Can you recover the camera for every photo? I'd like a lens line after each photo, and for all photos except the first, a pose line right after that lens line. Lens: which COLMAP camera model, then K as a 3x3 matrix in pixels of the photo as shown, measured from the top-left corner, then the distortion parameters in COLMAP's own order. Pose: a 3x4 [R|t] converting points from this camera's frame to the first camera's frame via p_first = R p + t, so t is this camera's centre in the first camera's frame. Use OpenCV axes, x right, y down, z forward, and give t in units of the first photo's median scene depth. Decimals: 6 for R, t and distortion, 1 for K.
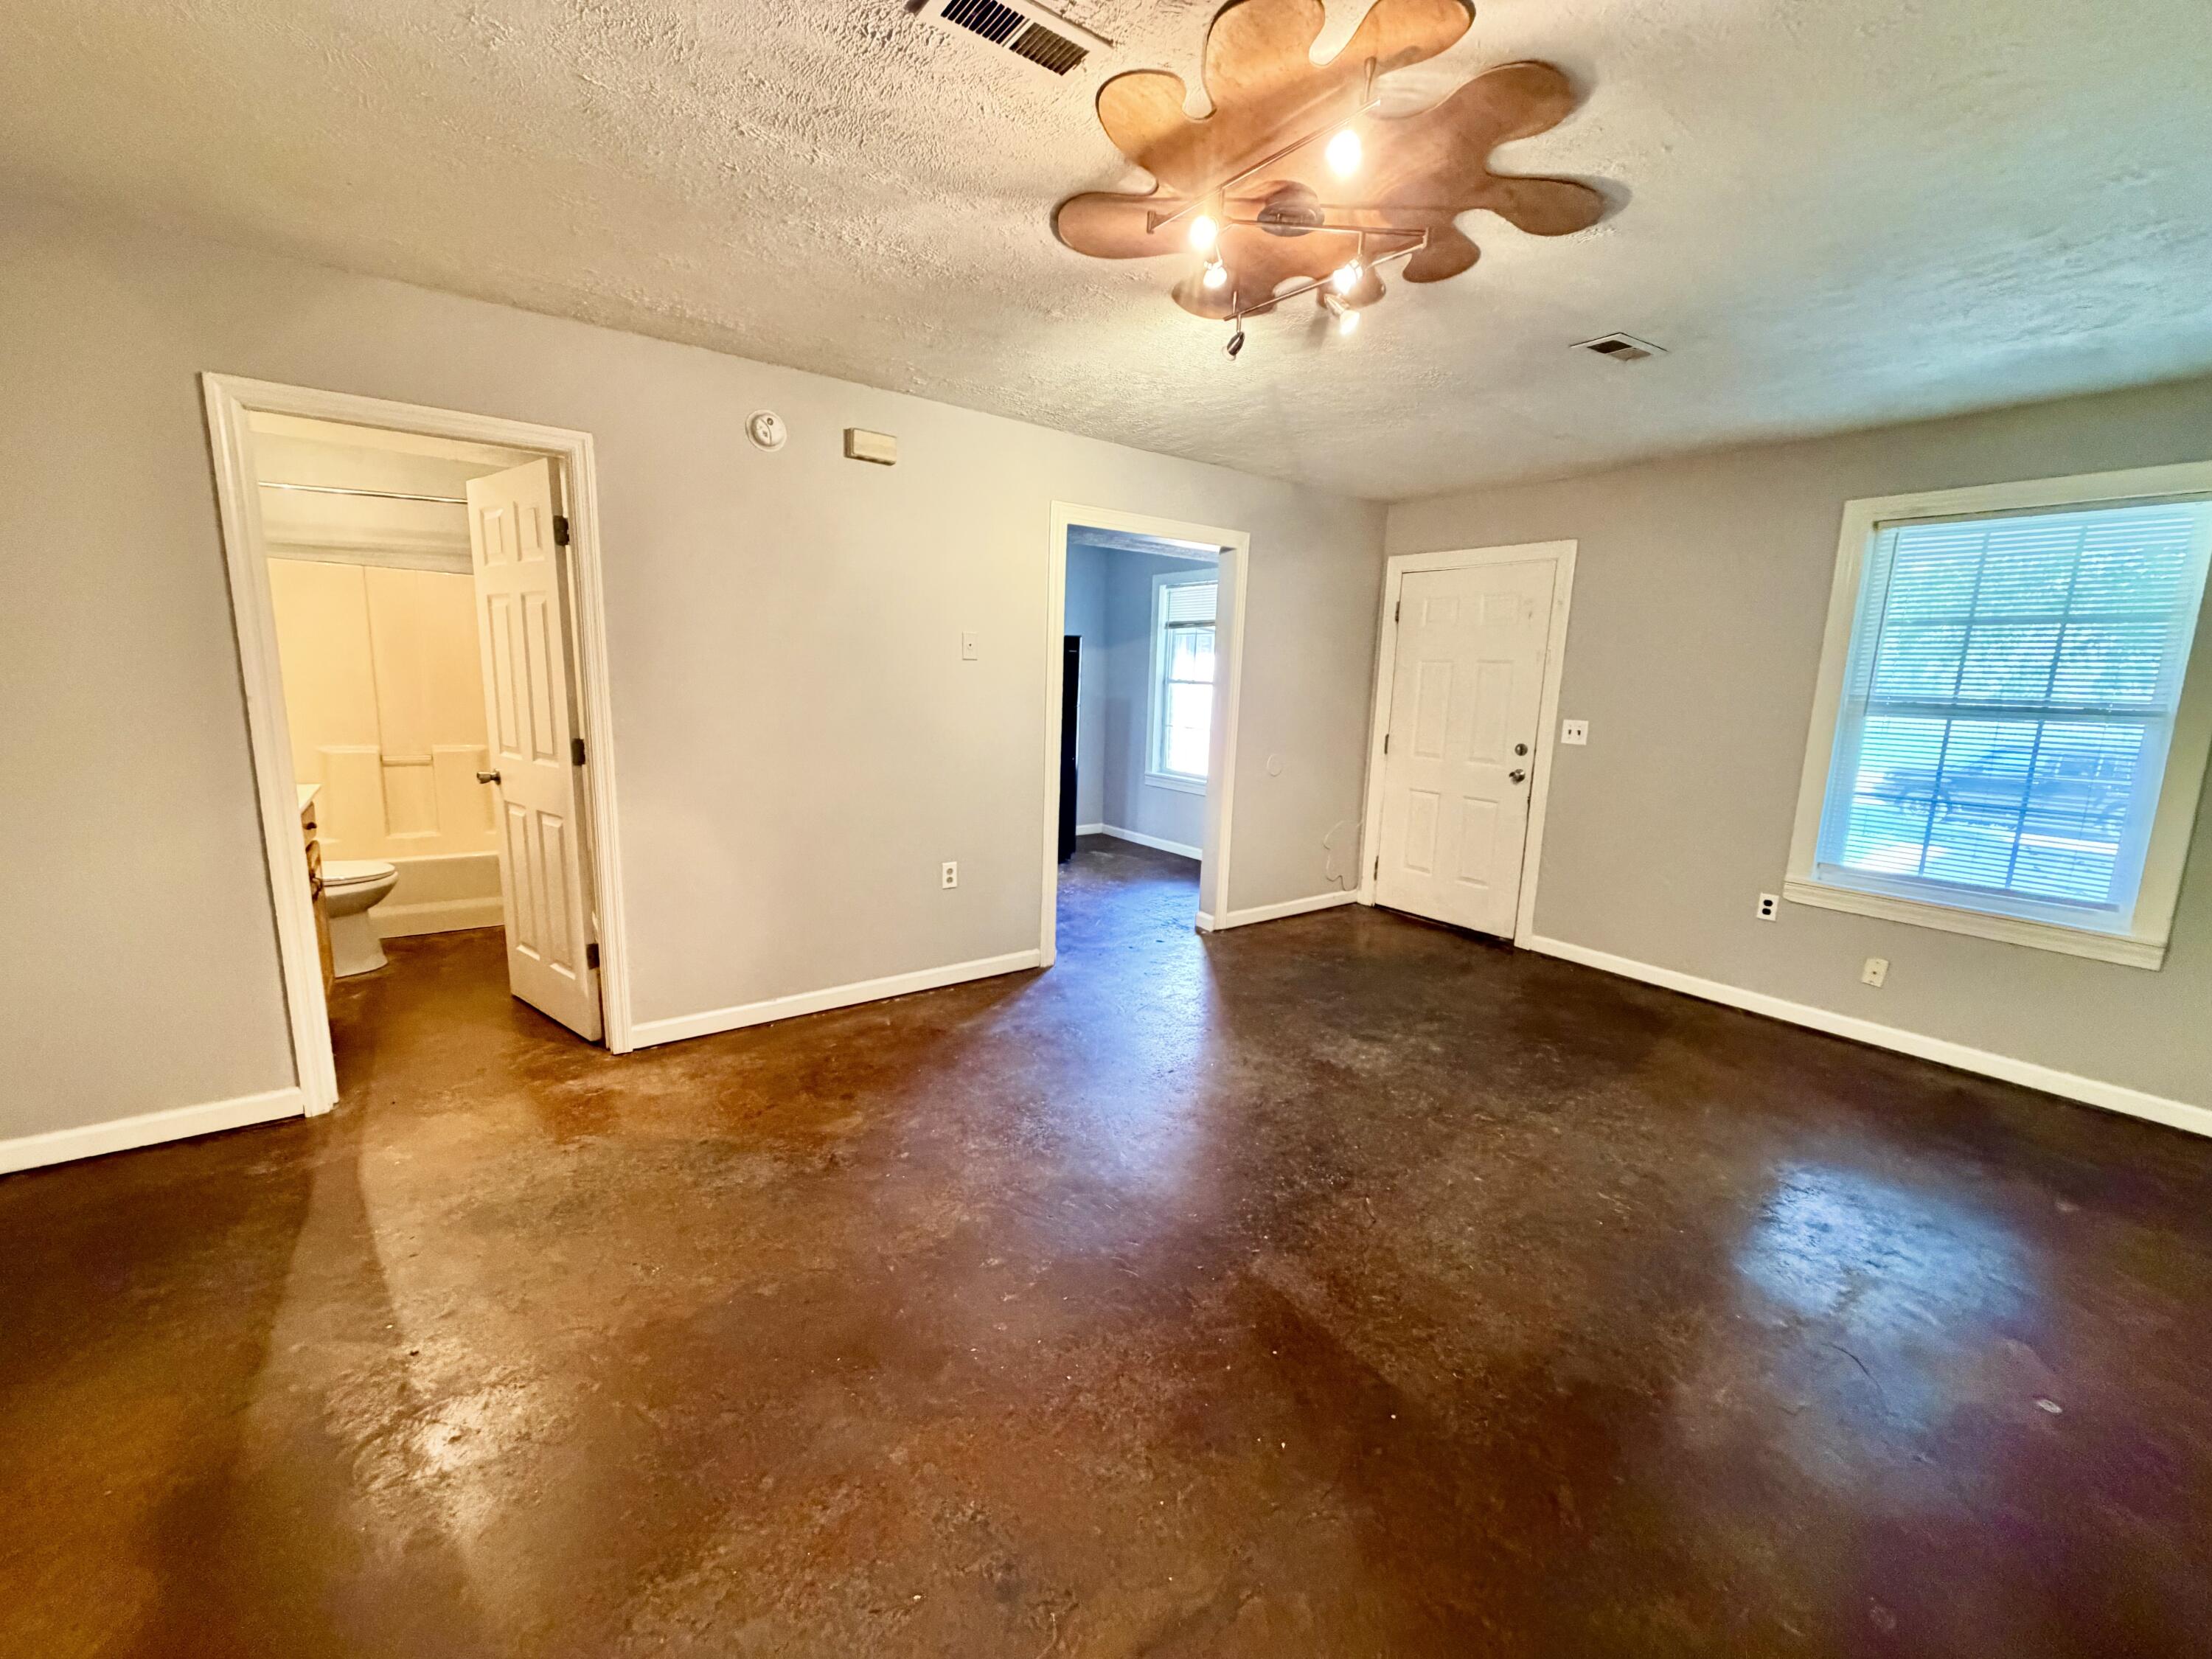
lens RADIAL K [[883.0, 0, 1097.4], [0, 883.0, 828.1], [0, 0, 1]] dist [-0.002246, 0.000426]
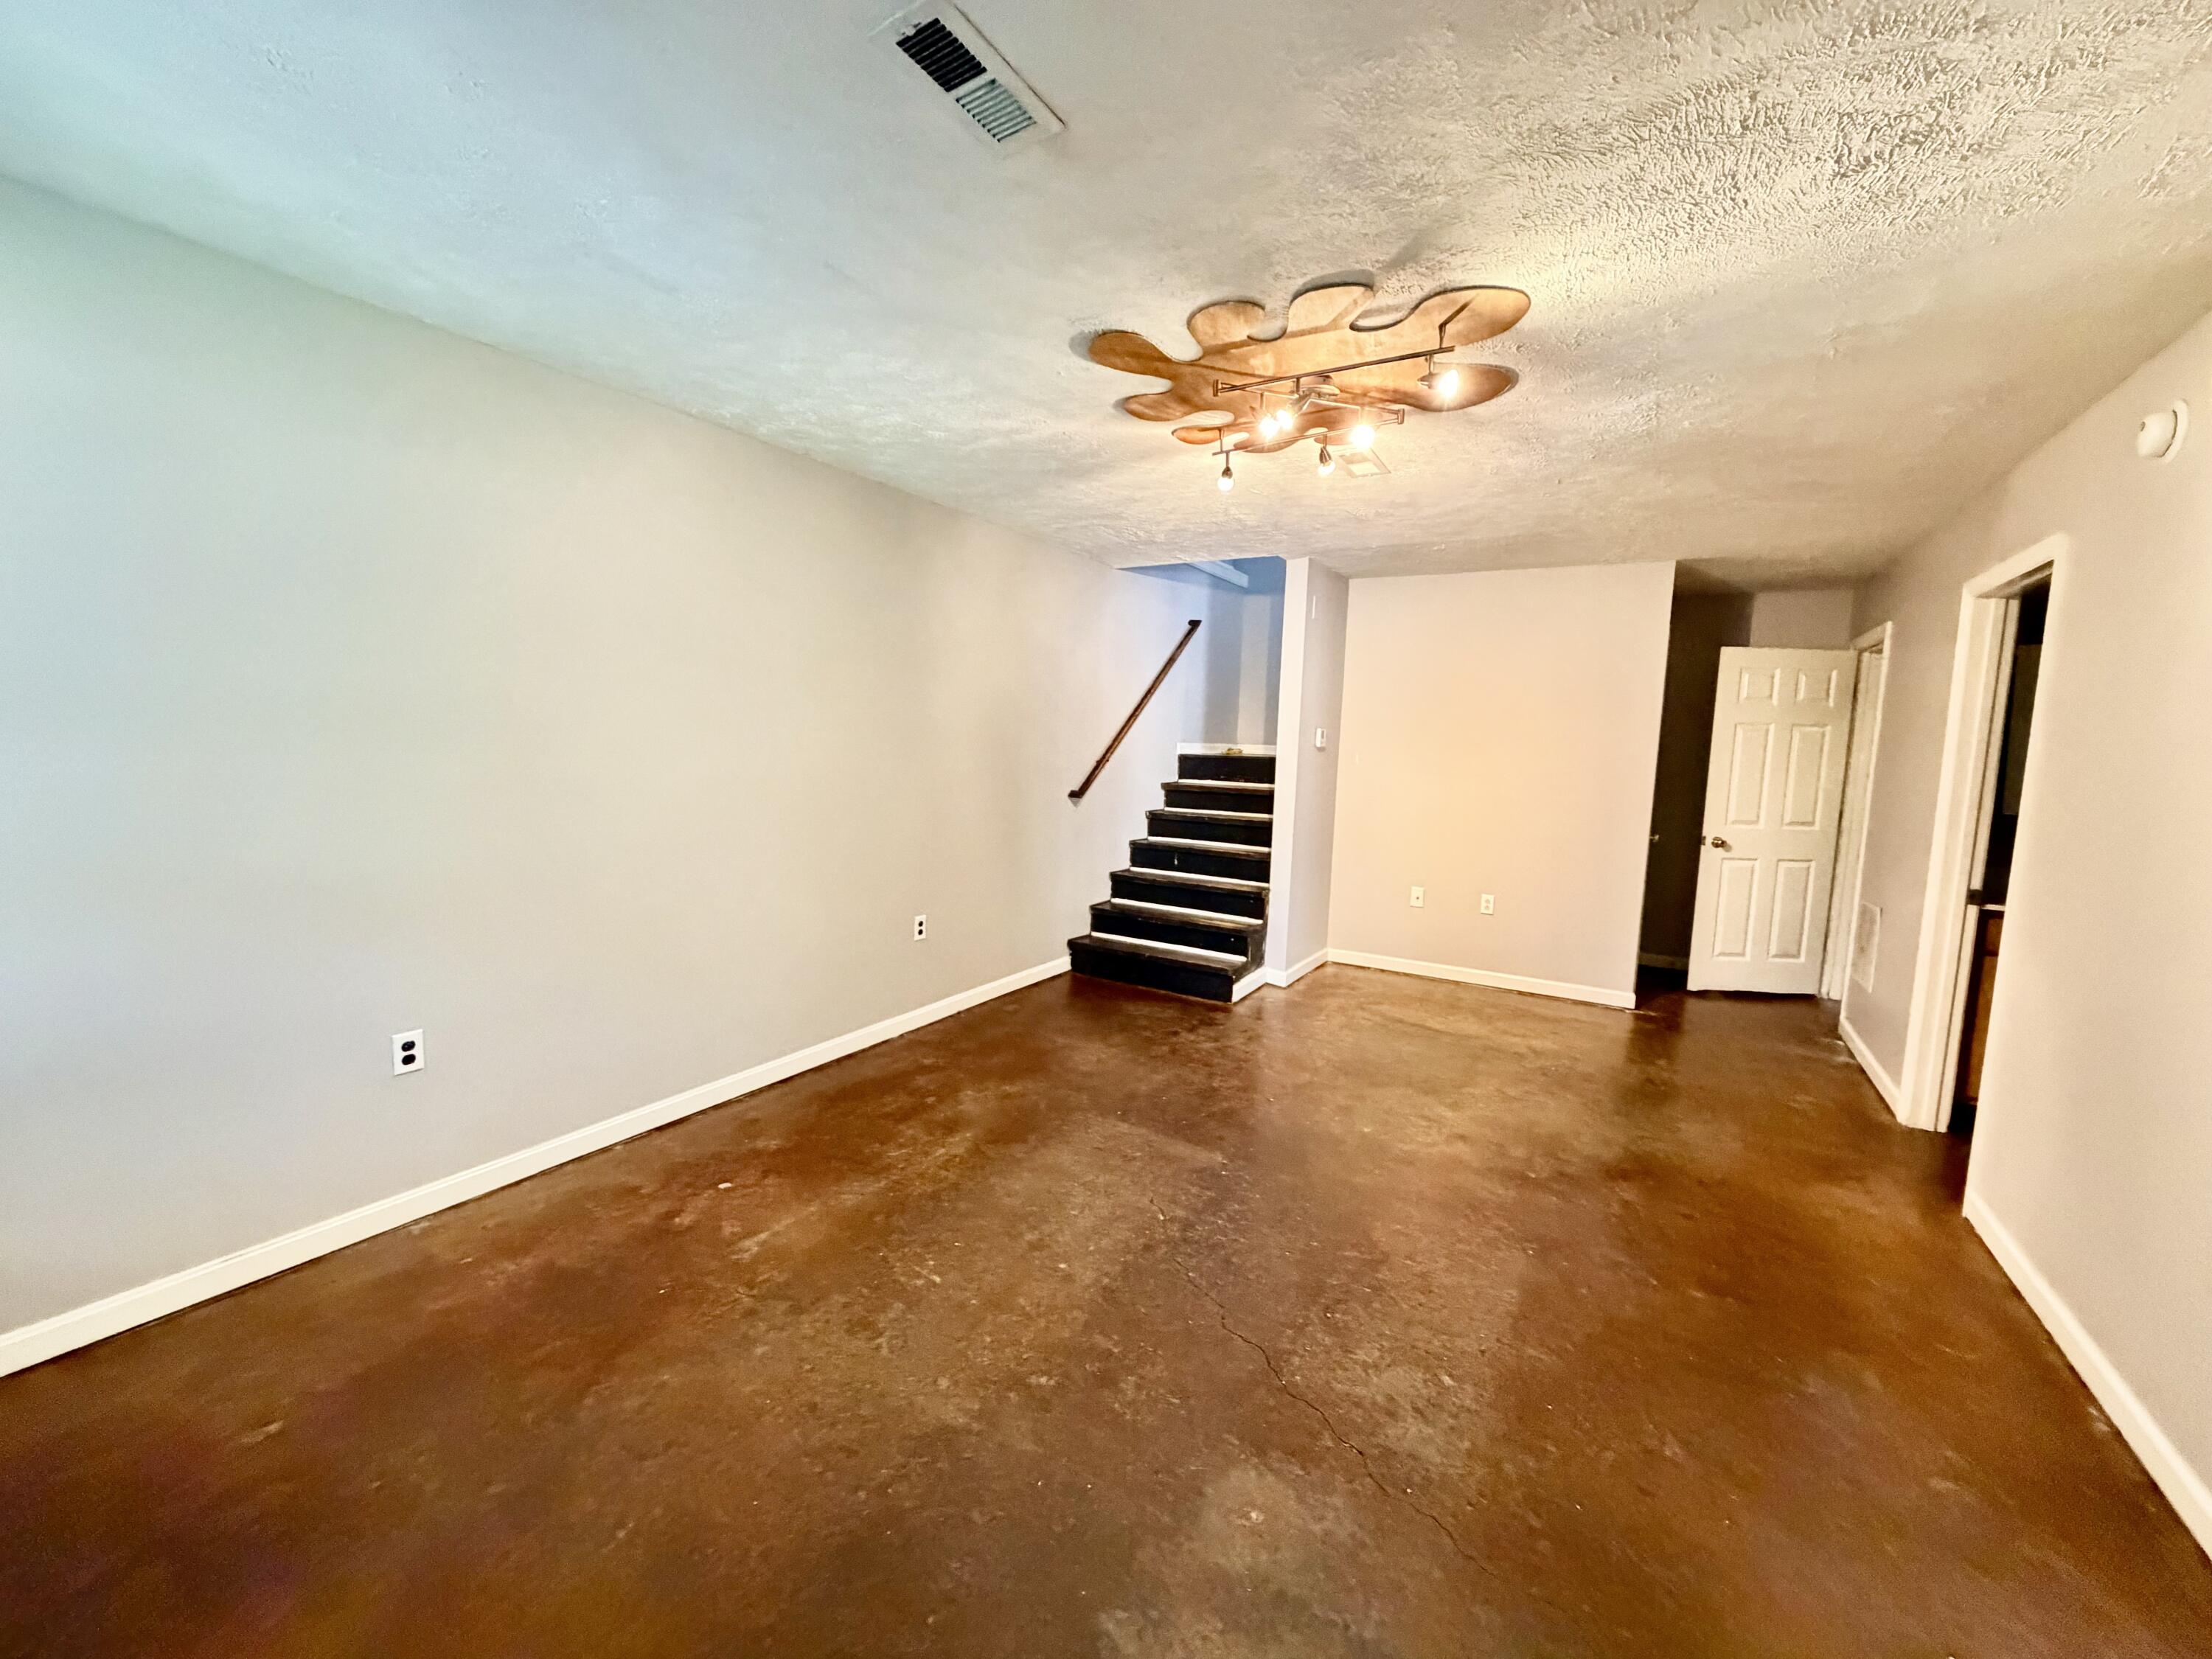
lens RADIAL K [[883.0, 0, 1099.1], [0, 883.0, 826.0], [0, 0, 1]] dist [-0.002246, 0.000426]
pose [[-0.927479, -0.024715, -0.373058, 0.792814], [-0.126502, 0.959705, 0.250924, -0.303066], [0.351824, 0.279919, -0.893233, 1.801919]]
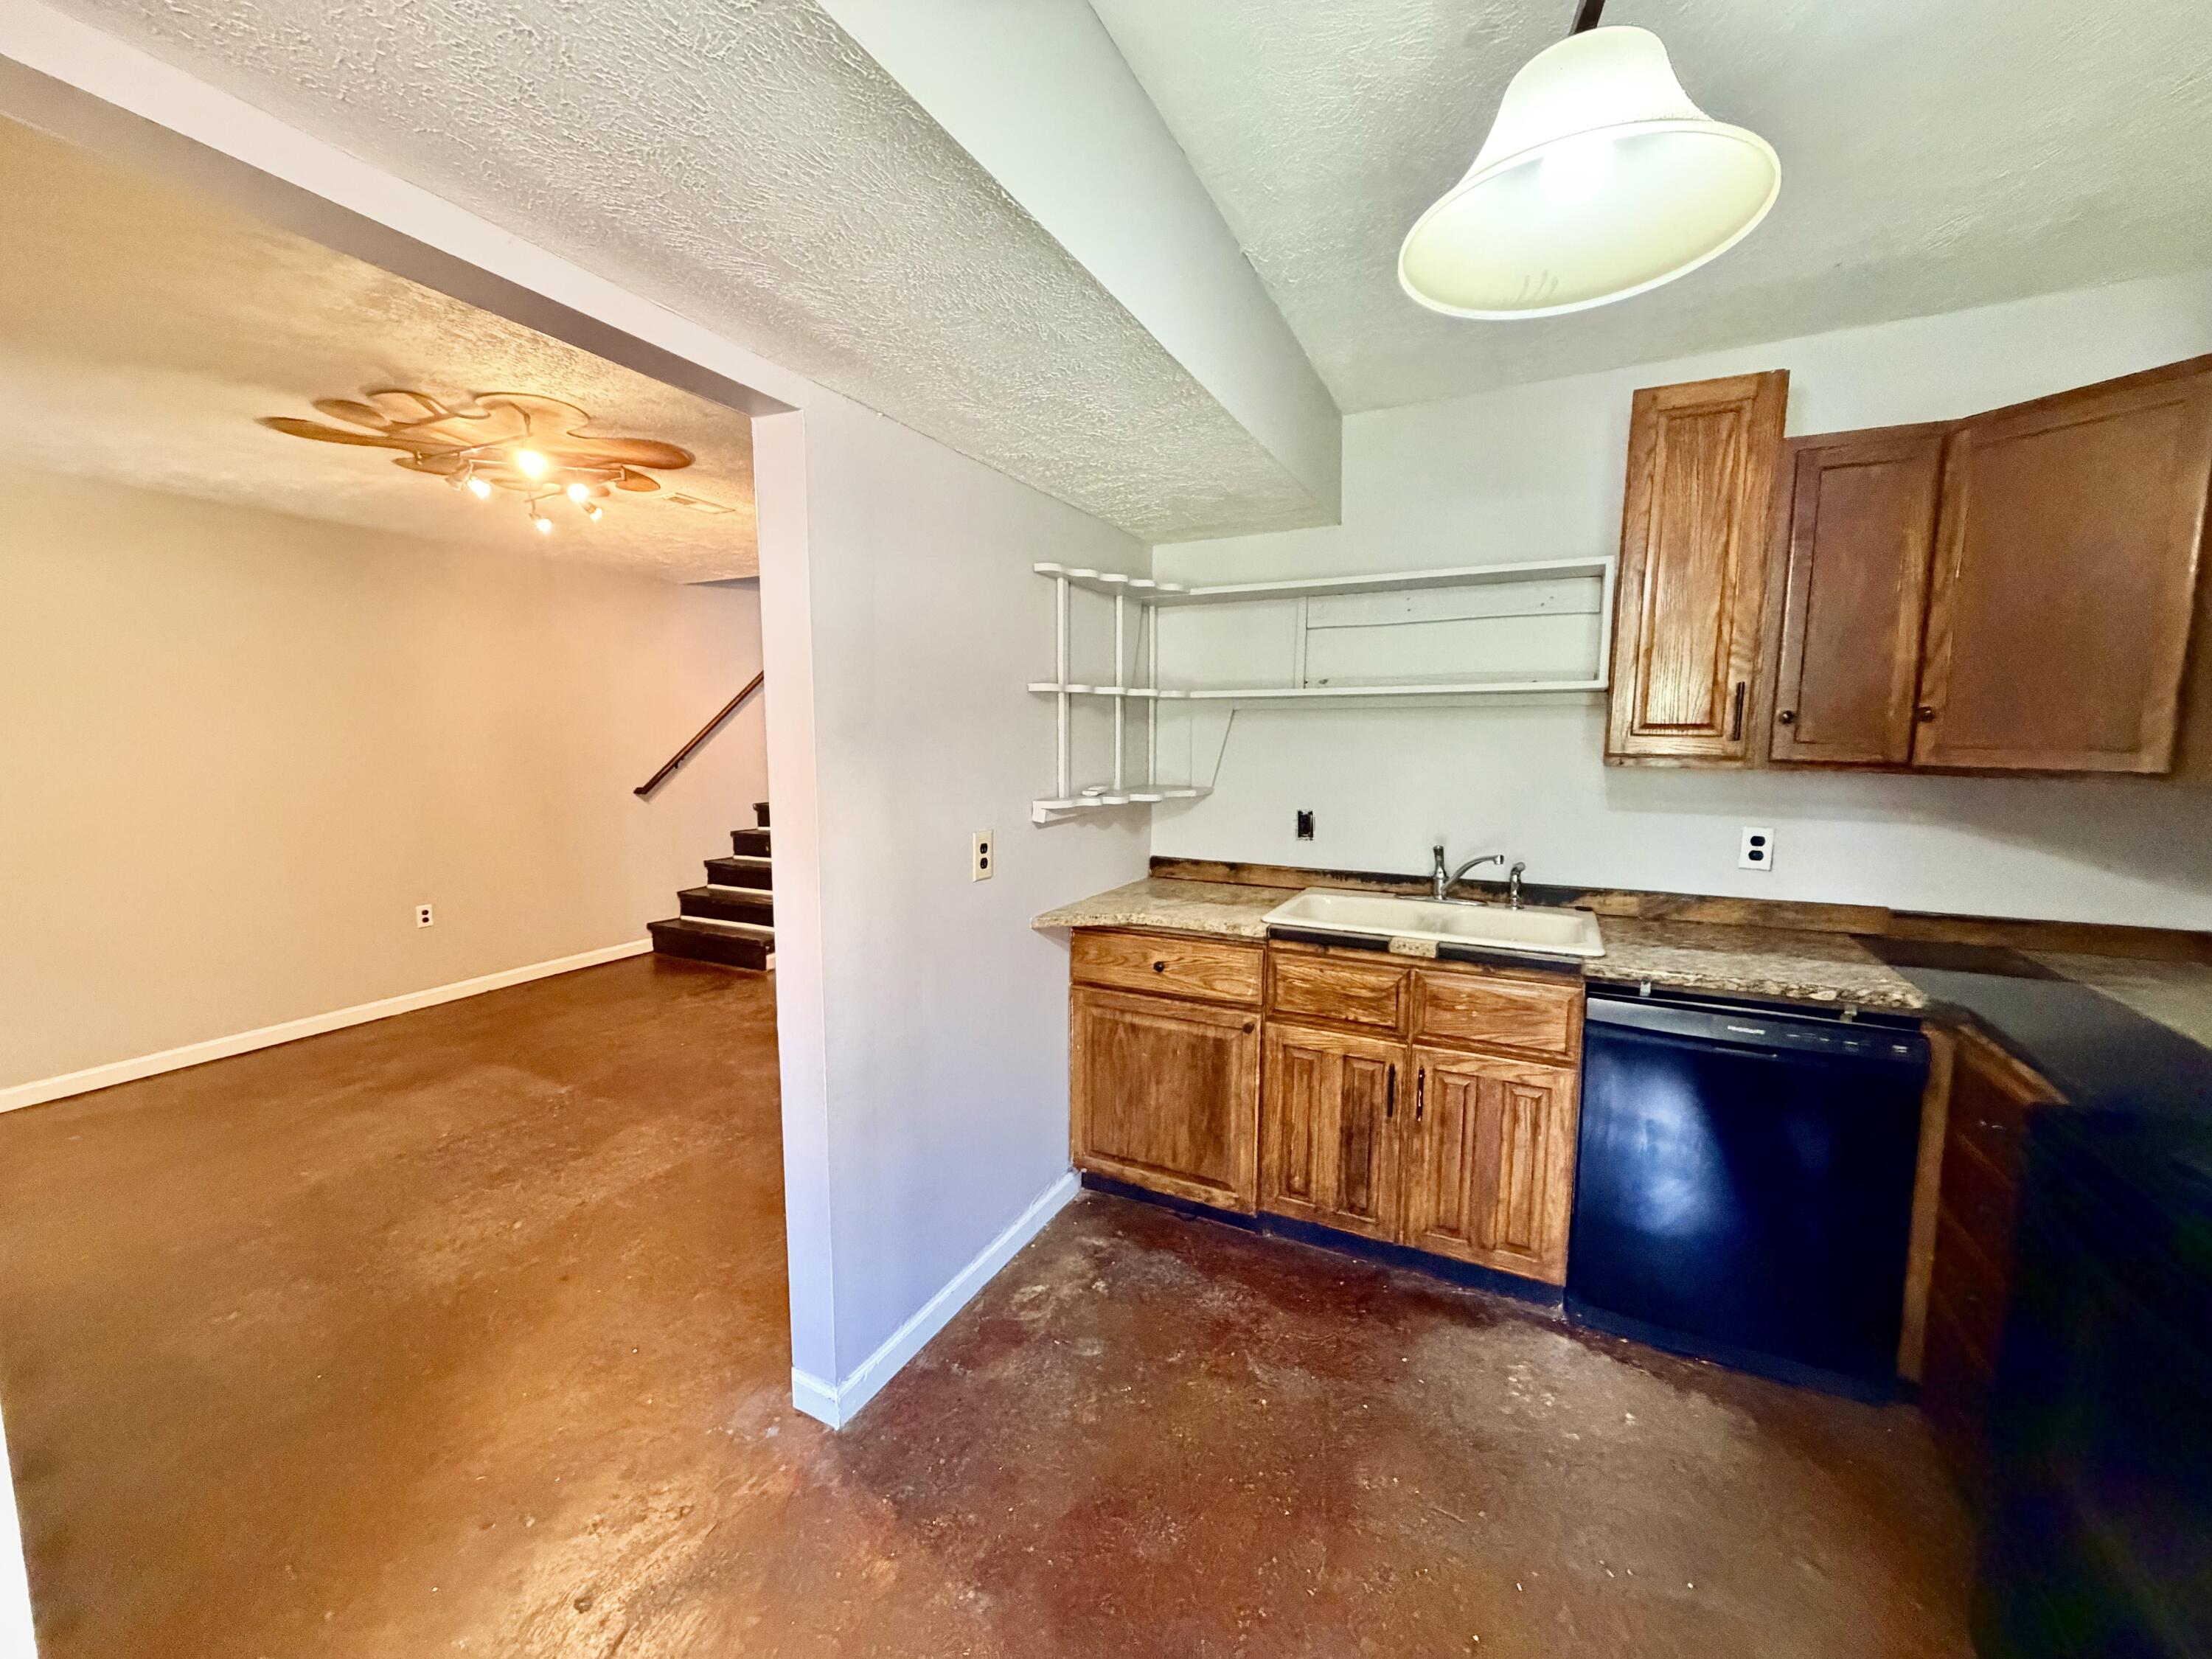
lens RADIAL K [[883.0, 0, 1104.8], [0, 883.0, 830.7], [0, 0, 1]] dist [-0.002246, 0.000426]
pose [[-0.893816, 0.018448, -0.448053, 0.002683], [-0.107290, 0.961337, 0.253614, -0.463050], [0.435409, 0.274756, -0.857279, 2.440924]]
